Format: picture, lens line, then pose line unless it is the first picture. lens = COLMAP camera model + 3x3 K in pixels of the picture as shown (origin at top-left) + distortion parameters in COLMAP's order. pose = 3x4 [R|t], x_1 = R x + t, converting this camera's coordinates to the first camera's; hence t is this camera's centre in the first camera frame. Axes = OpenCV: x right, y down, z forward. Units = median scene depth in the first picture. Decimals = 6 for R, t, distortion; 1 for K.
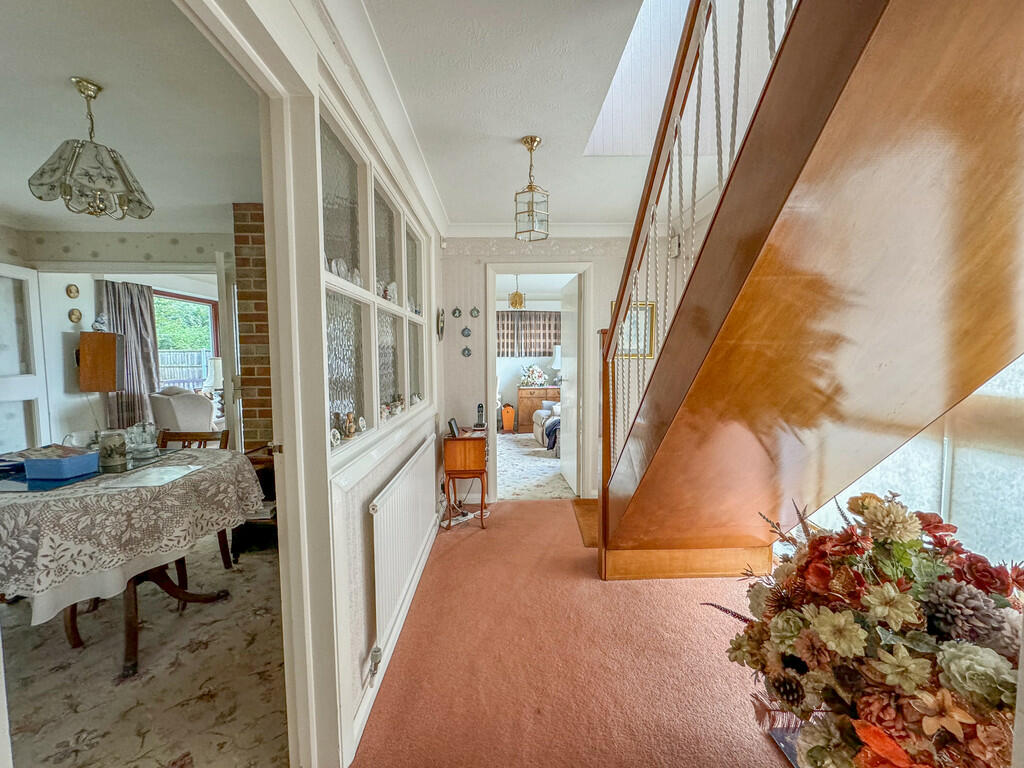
lens RADIAL K [[410.0, 0, 513.0], [0, 410.0, 382.4], [0, 0, 1]] dist [0.000516, 0.000046]
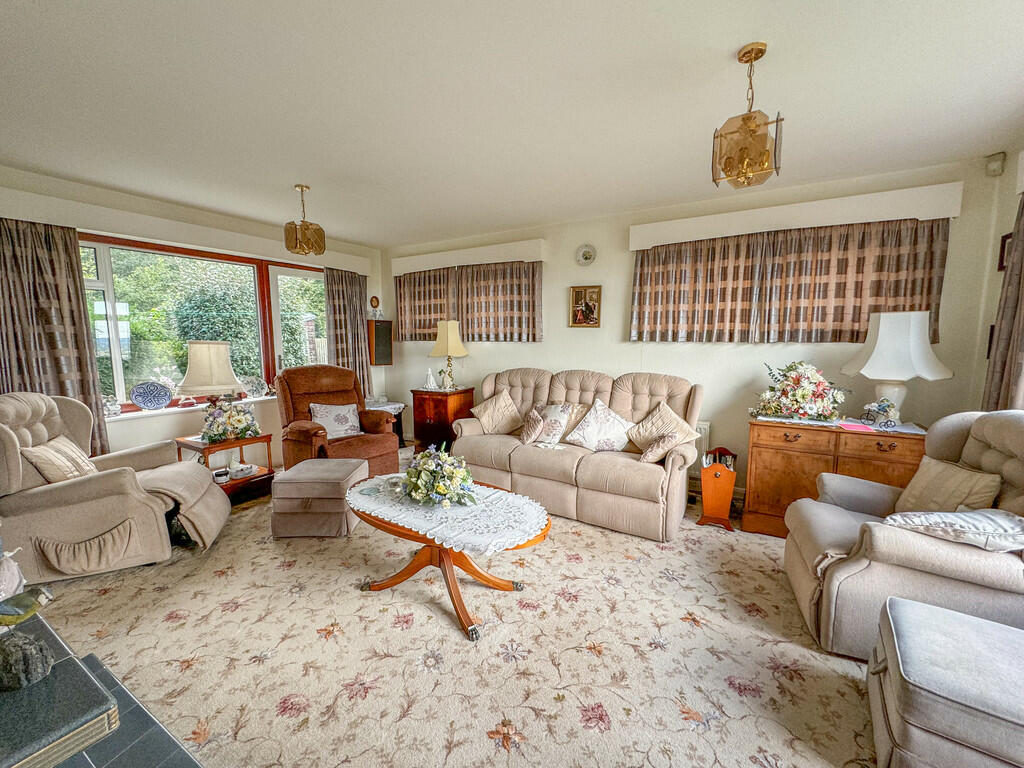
lens RADIAL K [[410.0, 0, 507.9], [0, 410.0, 388.9], [0, 0, 1]] dist [0.000516, 0.000046]
pose [[0.840571, 0.069541, -0.537219, 0.026201], [-0.038563, 0.996891, 0.068705, -0.033312], [0.540327, -0.037034, 0.840640, 0.496542]]
